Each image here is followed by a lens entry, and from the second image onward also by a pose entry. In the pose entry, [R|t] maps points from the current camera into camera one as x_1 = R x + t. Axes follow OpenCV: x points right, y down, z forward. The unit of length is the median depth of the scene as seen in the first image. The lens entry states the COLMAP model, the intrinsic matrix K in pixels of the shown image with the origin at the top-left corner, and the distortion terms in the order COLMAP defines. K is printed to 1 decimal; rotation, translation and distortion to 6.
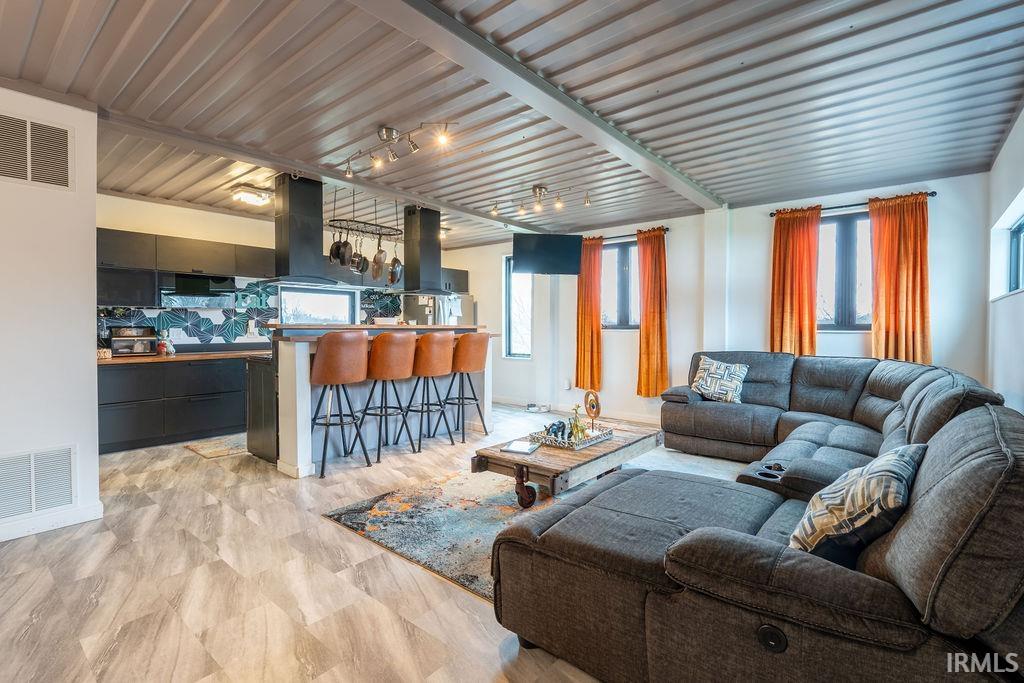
lens RADIAL K [[452.3, 0, 509.2], [0, 452.3, 339.9], [0, 0, 1]] dist [0.001364, 0.000165]
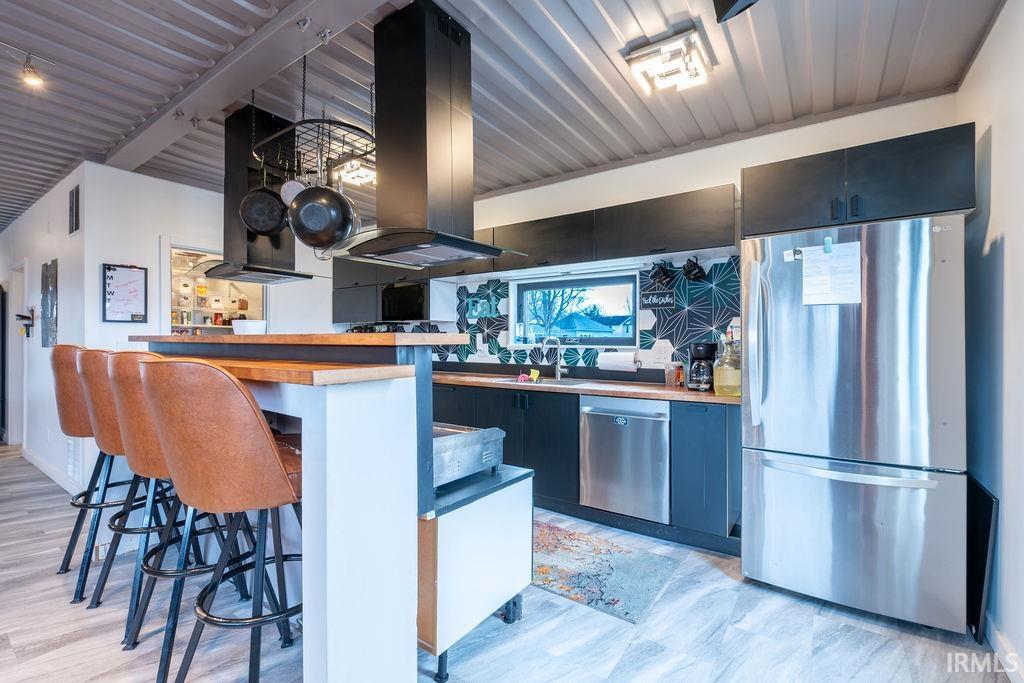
lens RADIAL K [[452.3, 0, 509.2], [0, 452.3, 339.9], [0, 0, 1]] dist [0.001364, 0.000165]
pose [[0.061592, 0.004722, -0.998090, 0.182884], [-0.028073, 0.999601, 0.002996, -0.036289], [0.997707, 0.027835, 0.061700, 0.990959]]
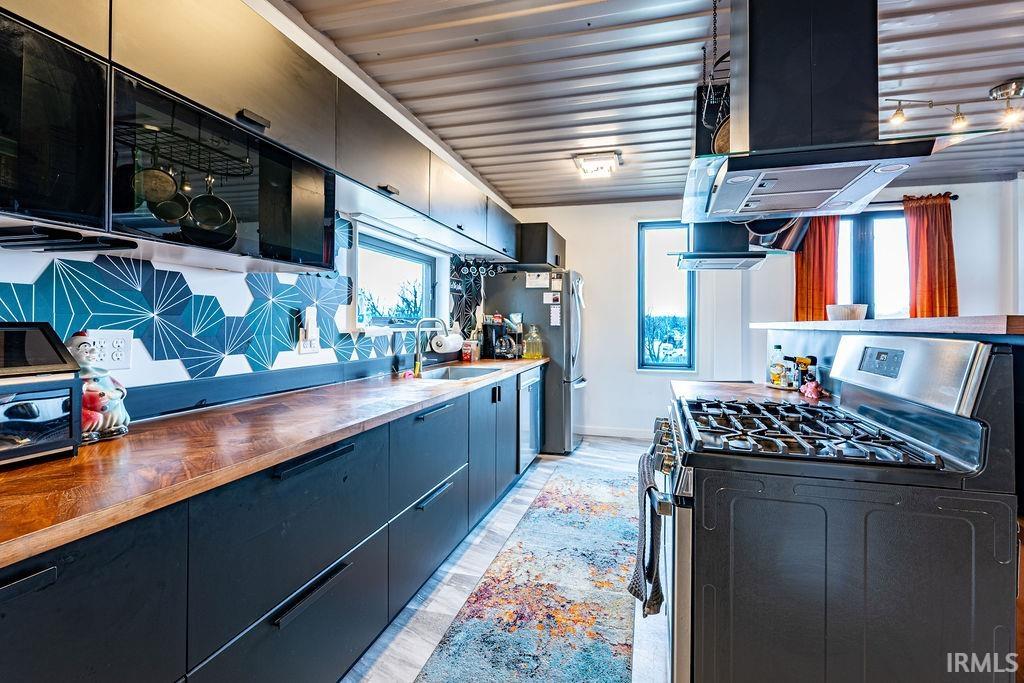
lens RADIAL K [[452.3, 0, 509.2], [0, 452.3, 339.9], [0, 0, 1]] dist [0.001364, 0.000165]
pose [[0.932246, -0.007947, 0.361737, -0.545165], [0.006805, 0.999967, 0.004432, -0.016985], [-0.361760, -0.001671, 0.932270, 0.592395]]
